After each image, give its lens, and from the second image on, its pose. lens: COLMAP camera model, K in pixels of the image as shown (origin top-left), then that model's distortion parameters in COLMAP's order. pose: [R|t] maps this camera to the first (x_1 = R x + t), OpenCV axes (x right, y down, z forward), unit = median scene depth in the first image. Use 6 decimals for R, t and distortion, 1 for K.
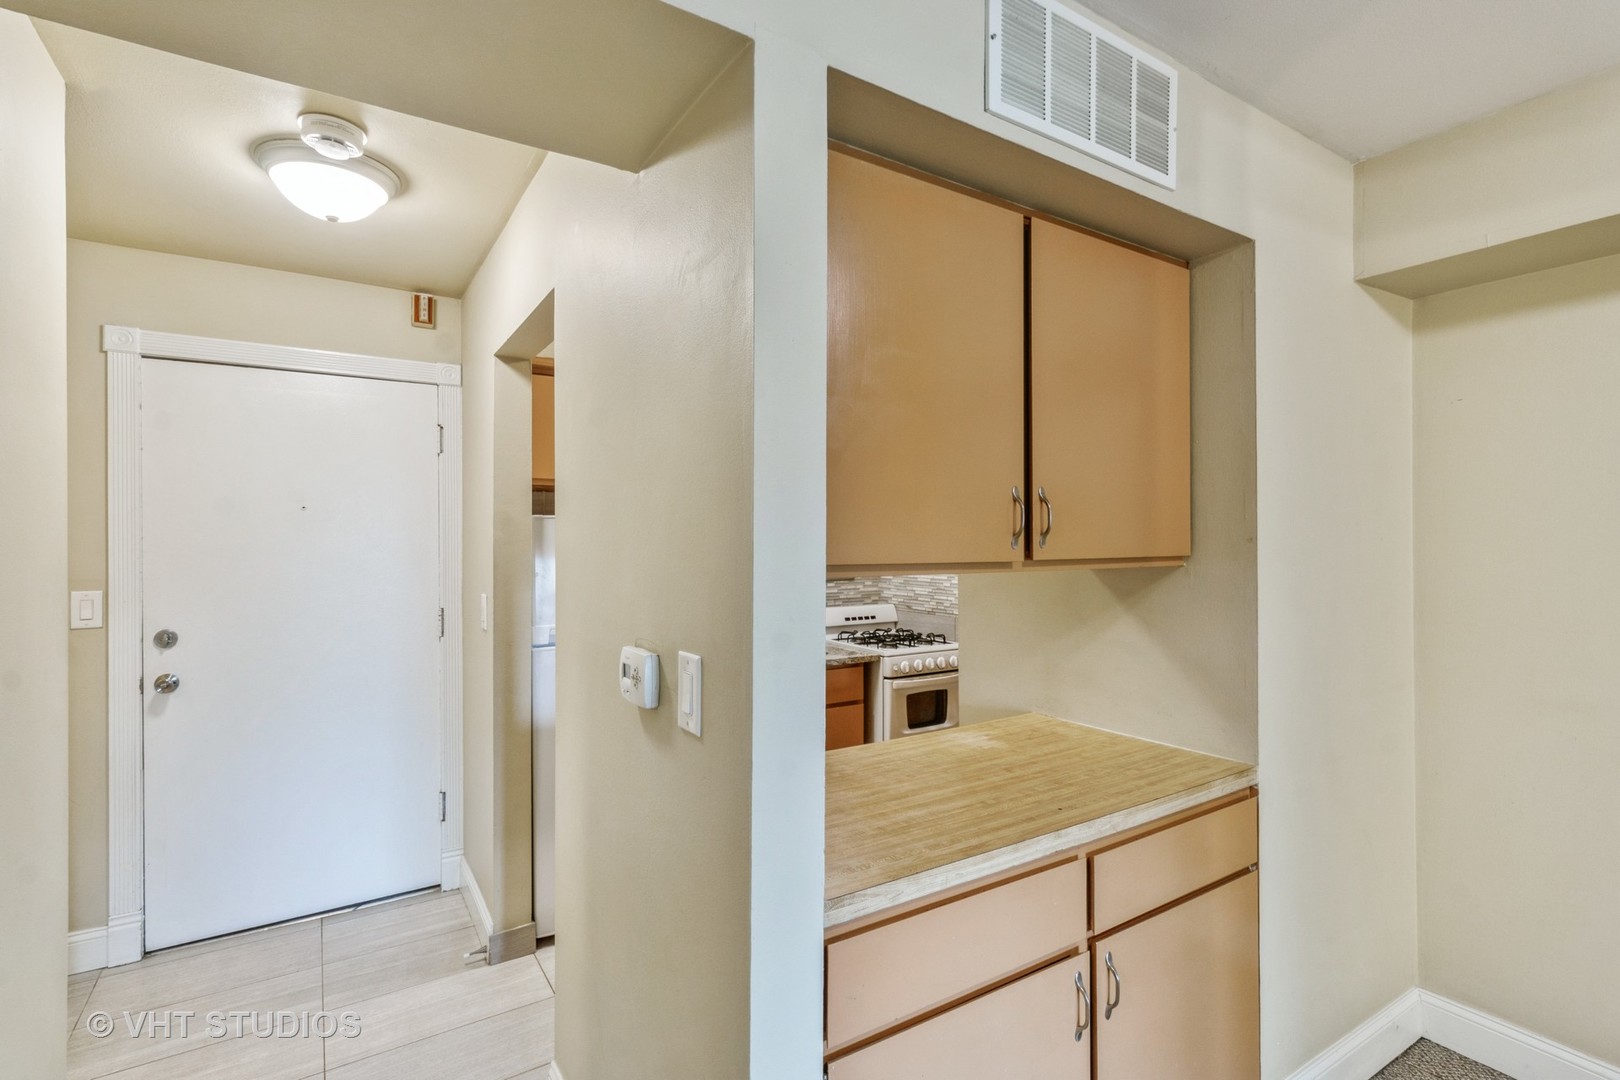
lens RADIAL K [[766.0, 0, 806.1], [0, 766.0, 534.6], [0, 0, 1]] dist [0.000862, 0.000139]
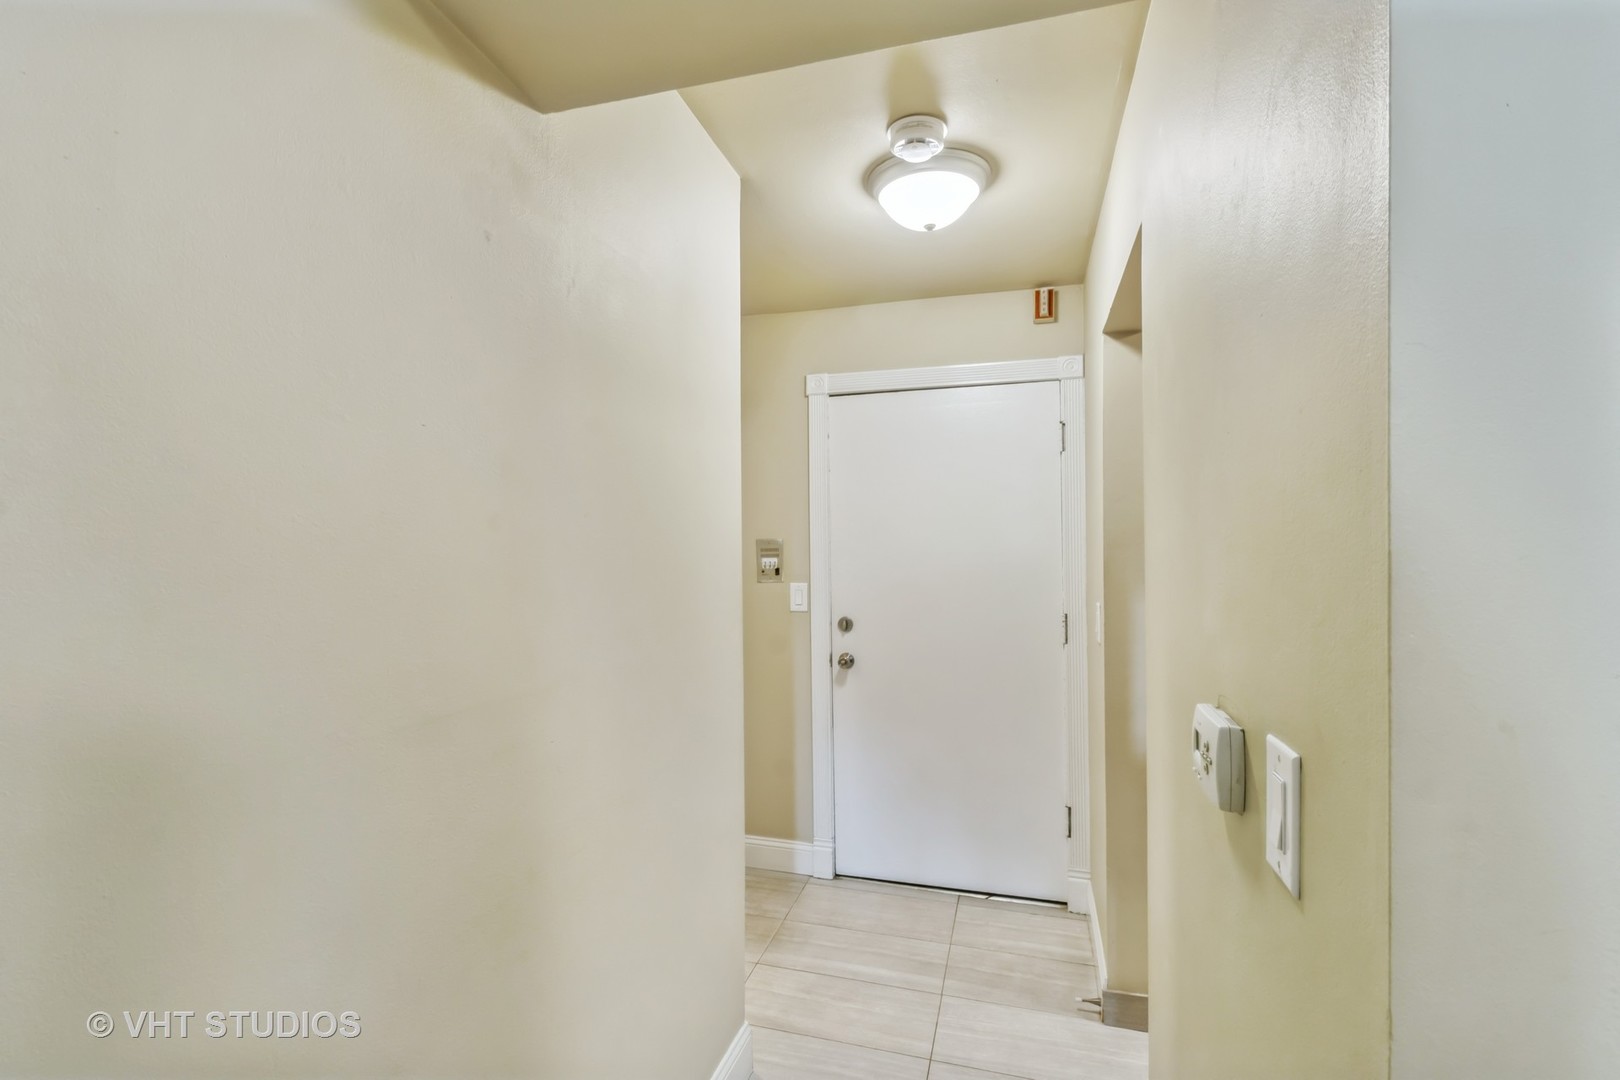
lens RADIAL K [[736.6, 0, 807.5], [0, 736.6, 548.0], [0, 0, 1]] dist [0.027545, 0.000087]
pose [[0.648331, 0.005137, -0.761342, 0.021630], [0.006058, 0.999911, 0.011905, -0.000046], [0.761335, -0.012331, 0.648242, 0.194378]]
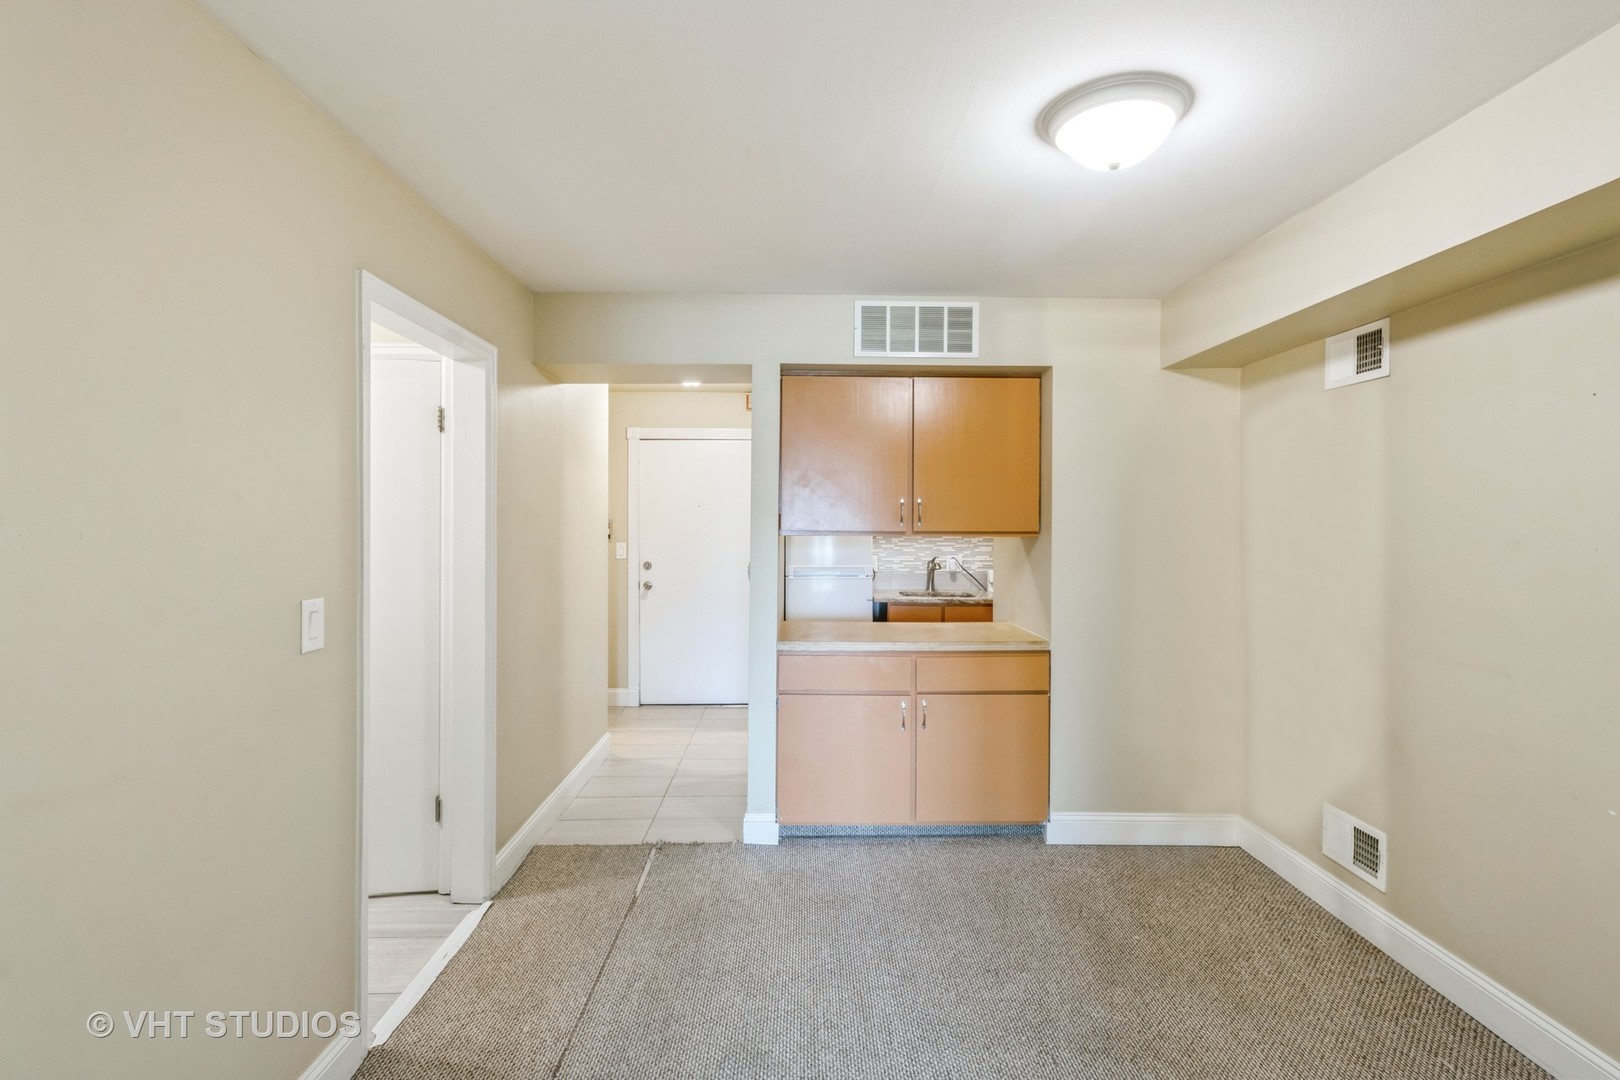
lens RADIAL K [[756.5, 0, 812.8], [0, 756.5, 517.4], [0, 0, 1]] dist [0.001329, 0.000488]
pose [[0.852658, 0.000636, -0.522469, 0.740133], [-0.001804, 0.999997, -0.001727, -0.001476], [0.522467, 0.002415, 0.852656, -0.640010]]
